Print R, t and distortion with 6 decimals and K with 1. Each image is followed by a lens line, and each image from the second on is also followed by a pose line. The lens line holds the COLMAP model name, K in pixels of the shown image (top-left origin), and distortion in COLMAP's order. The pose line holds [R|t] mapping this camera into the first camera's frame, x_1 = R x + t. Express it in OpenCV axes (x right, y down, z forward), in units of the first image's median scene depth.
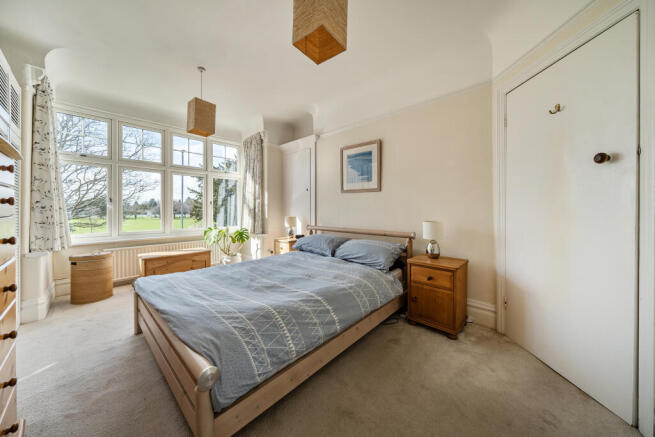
lens RADIAL K [[224.6, 0, 325.0], [0, 224.6, 212.1], [0, 0, 1]] dist [-0.002409, -0.000130]
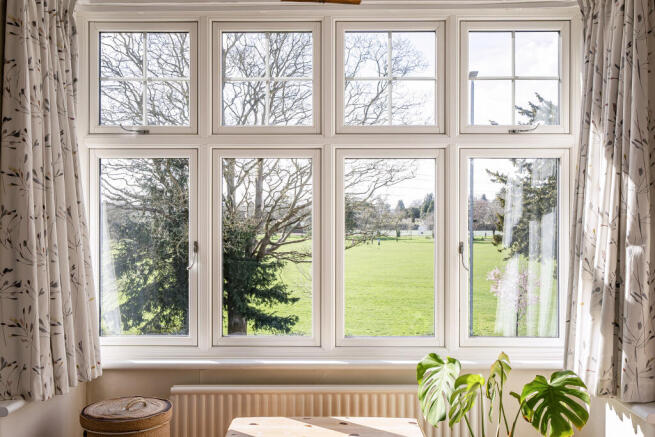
lens RADIAL K [[649.2, 0, 326.3], [0, 649.2, 217.0], [0, 0, 1]] dist [0.008241, 0.000000]
pose [[0.686572, -0.000560, -0.727062, -0.042374], [-0.009554, 0.999906, -0.009792, -0.072875], [0.726999, 0.013669, 0.686502, 0.340803]]
